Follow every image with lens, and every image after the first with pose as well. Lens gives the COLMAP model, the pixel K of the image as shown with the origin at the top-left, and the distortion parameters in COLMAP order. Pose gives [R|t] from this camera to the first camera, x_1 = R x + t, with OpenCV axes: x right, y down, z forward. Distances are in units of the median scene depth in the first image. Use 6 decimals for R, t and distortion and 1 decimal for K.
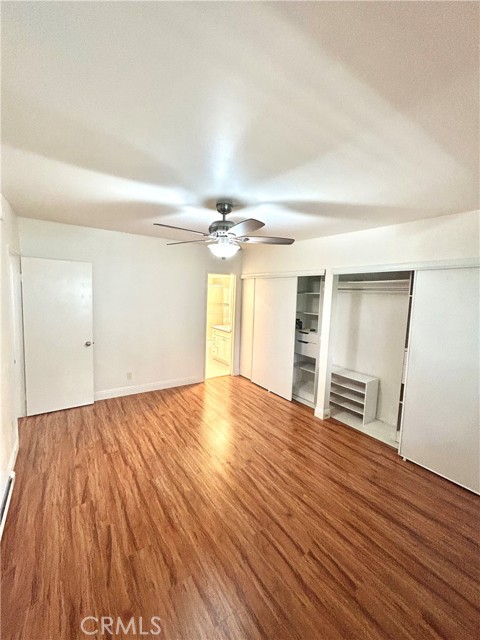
lens RADIAL K [[258.7, 0, 240.0], [0, 258.7, 320.0], [0, 0, 1]] dist [0.000297, 0.000093]
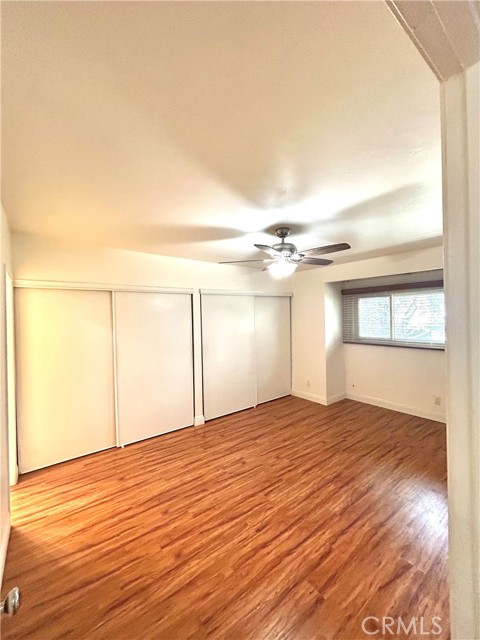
lens RADIAL K [[258.7, 0, 240.0], [0, 258.7, 320.0], [0, 0, 1]] dist [0.000297, 0.000093]
pose [[-0.050340, -0.042897, 0.997811, -0.998960], [0.124225, 0.991050, 0.048873, -0.114261], [-0.990976, 0.126413, -0.044560, 1.085028]]
